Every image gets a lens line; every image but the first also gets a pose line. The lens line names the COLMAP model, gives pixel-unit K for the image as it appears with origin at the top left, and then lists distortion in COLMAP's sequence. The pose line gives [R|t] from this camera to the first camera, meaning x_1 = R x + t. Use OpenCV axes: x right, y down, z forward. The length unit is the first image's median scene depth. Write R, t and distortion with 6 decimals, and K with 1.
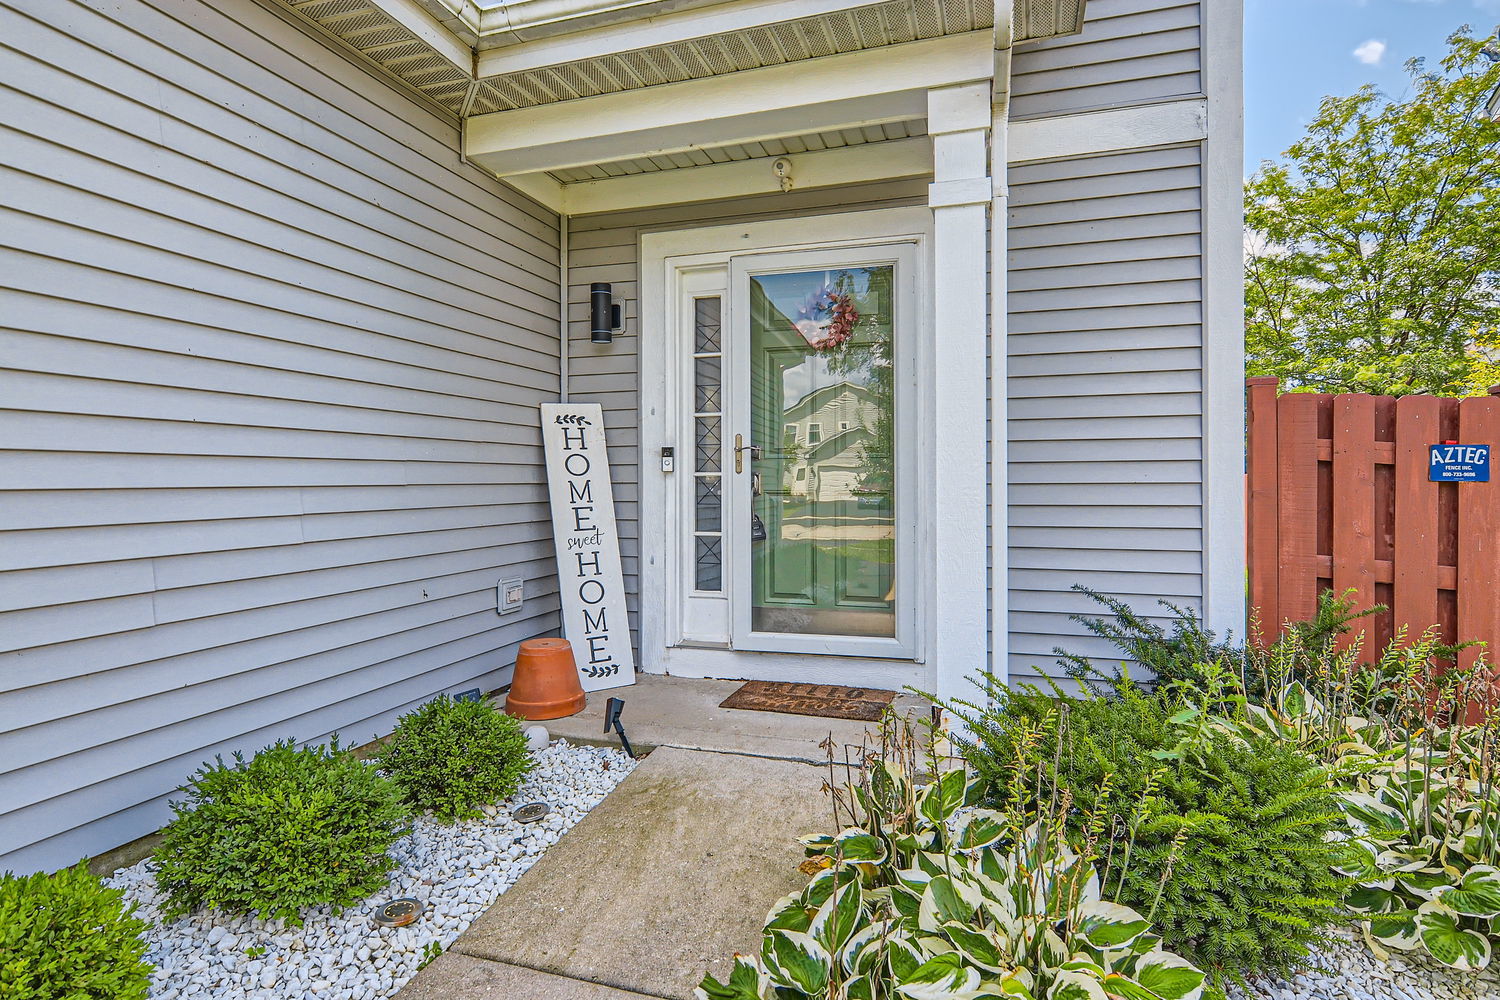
lens RADIAL K [[838.6, 0, 765.2], [0, 838.6, 471.9], [0, 0, 1]] dist [-0.006846, -0.000959]
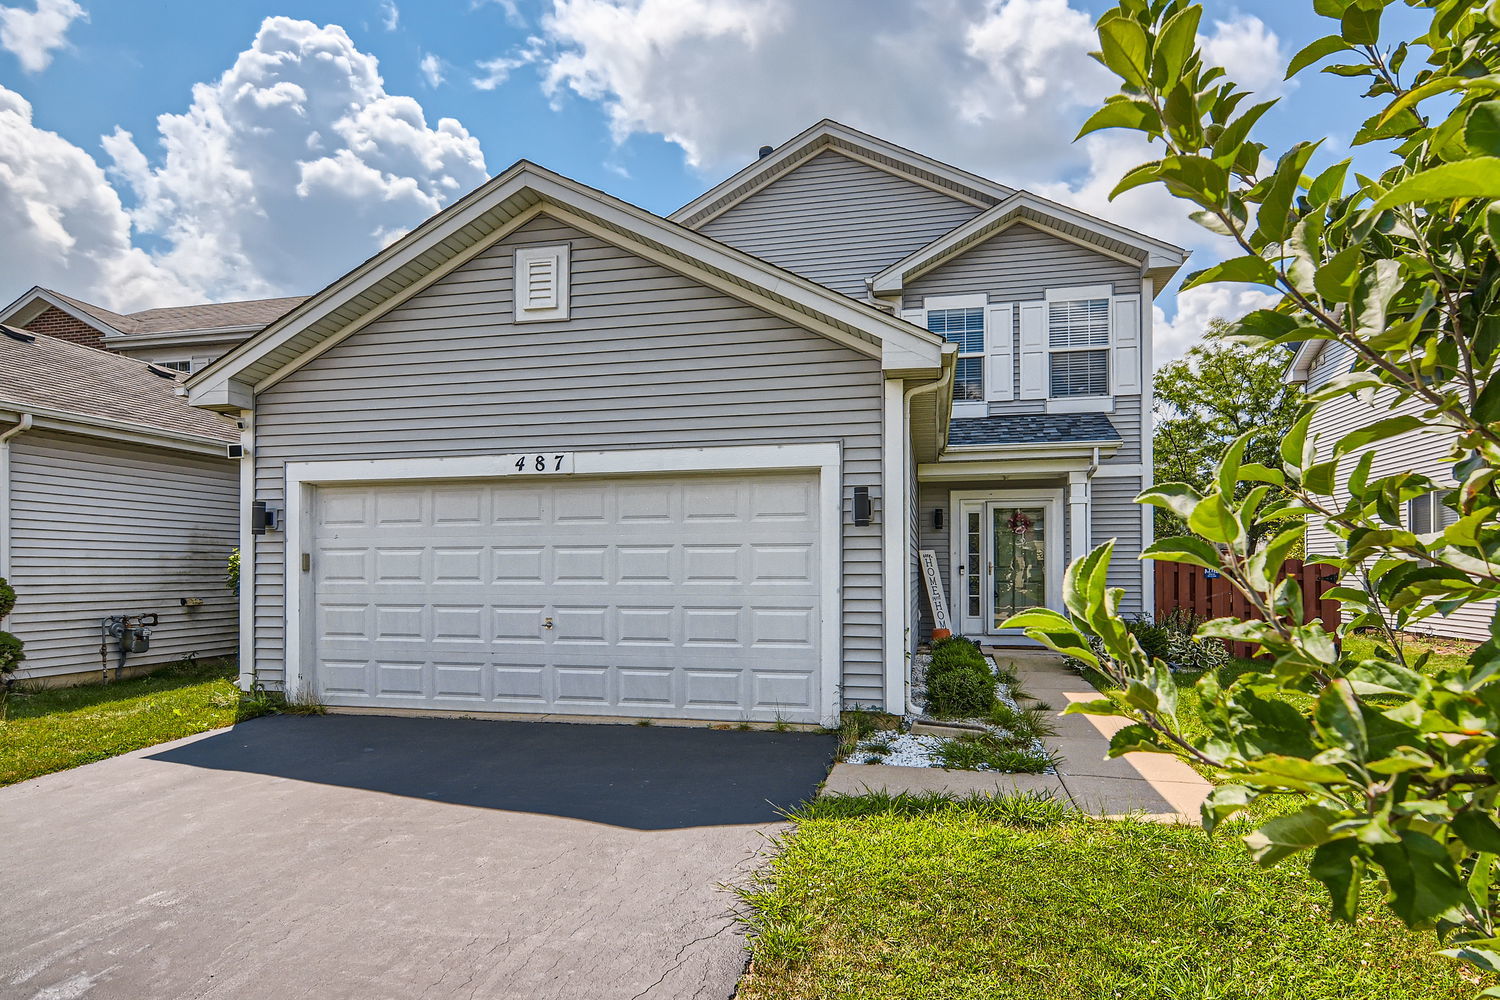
lens RADIAL K [[838.6, 0, 767.5], [0, 838.6, 563.5], [0, 0, 1]] dist [-0.006846, -0.000959]
pose [[0.996995, 0.004024, 0.077358, -1.009932], [-0.003771, 0.999987, -0.003420, -0.025167], [-0.077370, 0.003118, 0.996998, -1.830021]]
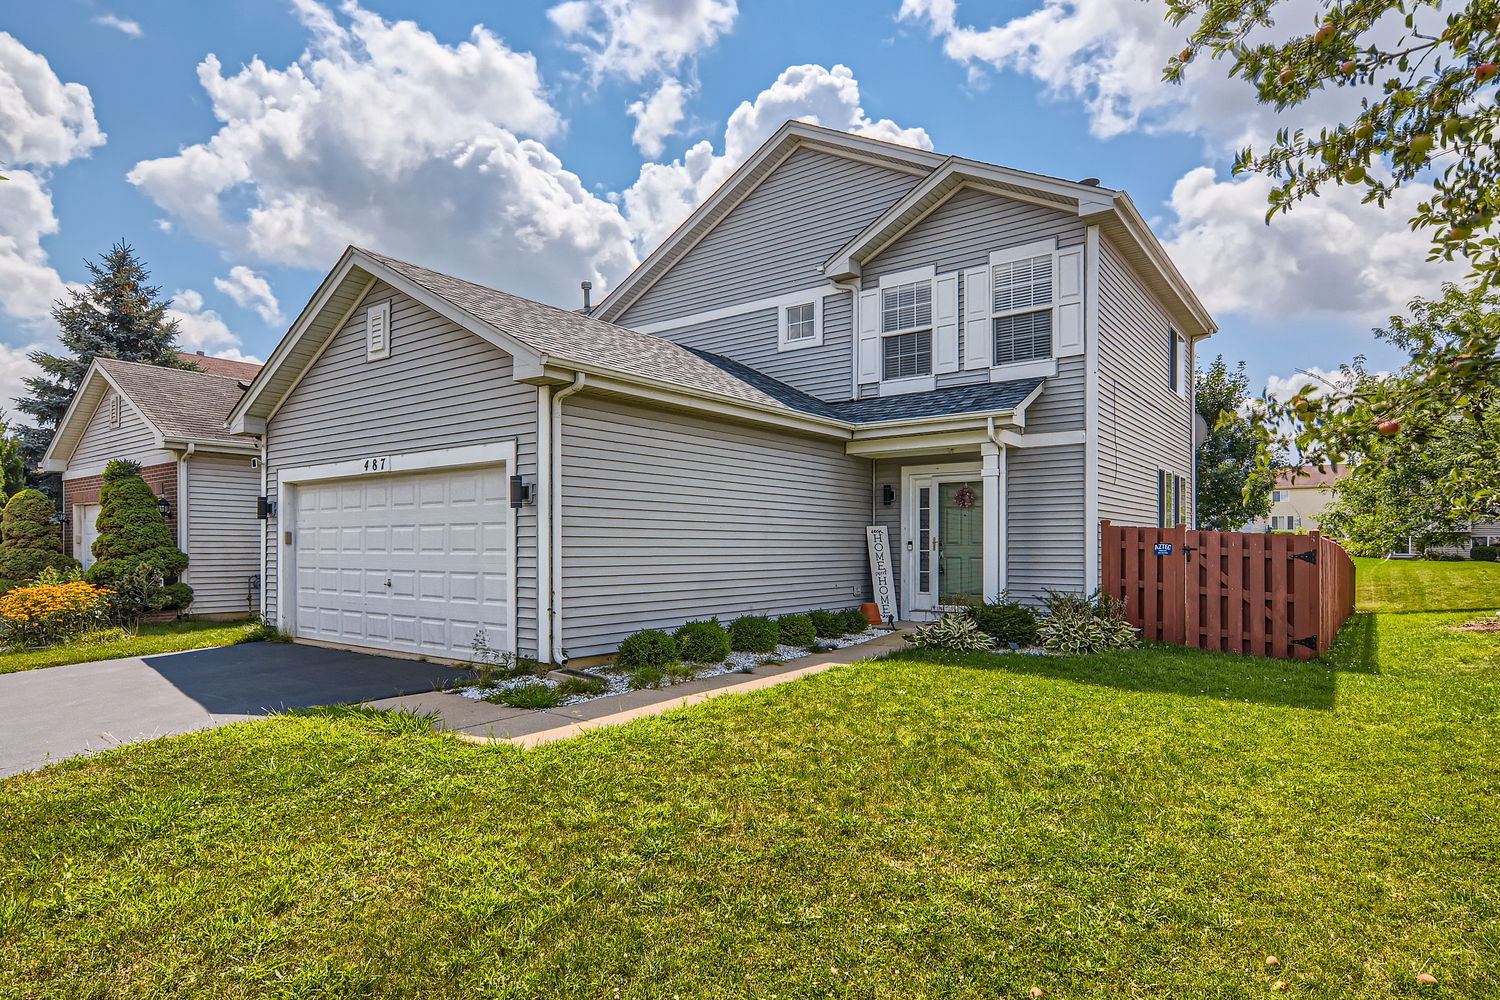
lens RADIAL K [[838.6, 0, 734.4], [0, 838.6, 541.9], [0, 0, 1]] dist [-0.006846, -0.000959]
pose [[0.937079, 0.004127, -0.349093, 0.324190], [-0.004709, 0.999989, -0.000818, -0.022642], [0.349086, 0.002411, 0.937088, -1.912472]]
